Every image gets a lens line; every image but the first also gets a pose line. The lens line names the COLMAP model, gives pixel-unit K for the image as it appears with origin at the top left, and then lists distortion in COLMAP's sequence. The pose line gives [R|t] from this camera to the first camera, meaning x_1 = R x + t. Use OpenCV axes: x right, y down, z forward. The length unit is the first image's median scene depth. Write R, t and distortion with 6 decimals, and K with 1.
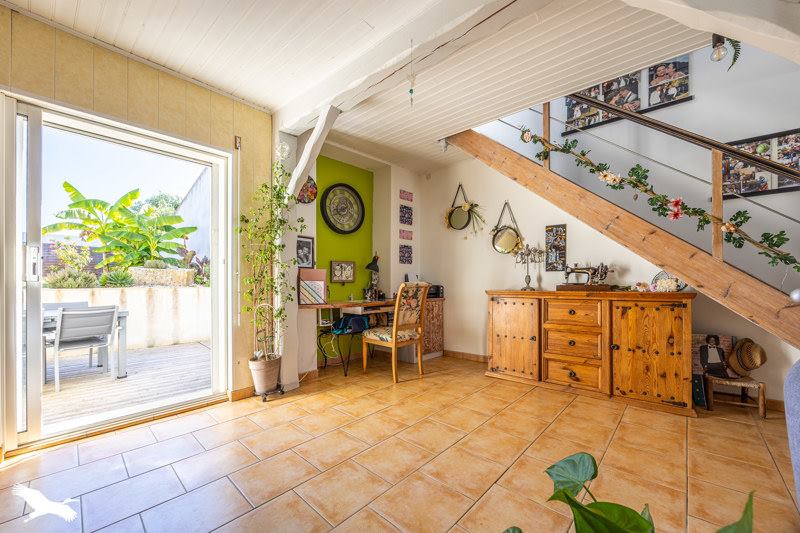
lens RADIAL K [[315.7, 0, 400.0], [0, 315.7, 276.0], [0, 0, 1]] dist [-0.000445, -0.000007]
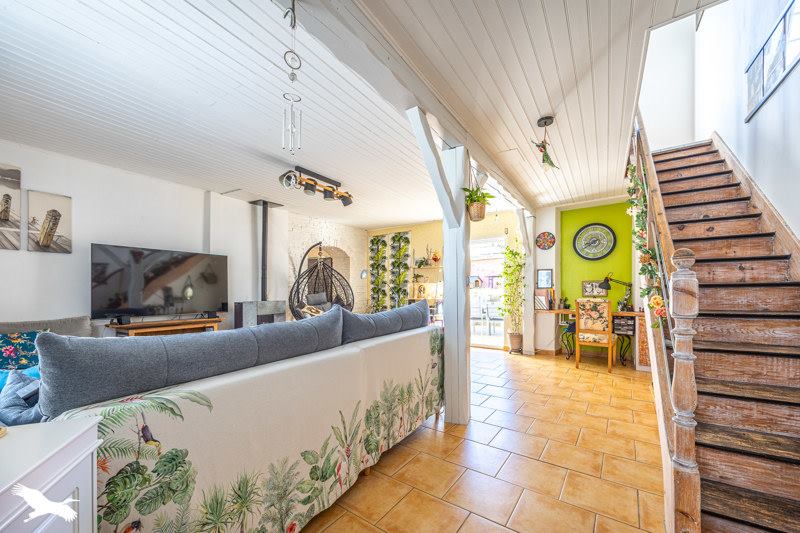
lens RADIAL K [[324.0, 0, 400.7], [0, 324.0, 290.0], [0, 0, 1]] dist [-0.000105, 0.000000]
pose [[0.091238, 0.003772, -0.995822, 1.332287], [0.017707, 0.999829, 0.005410, -0.038215], [0.995672, -0.018126, 0.091156, 0.073366]]
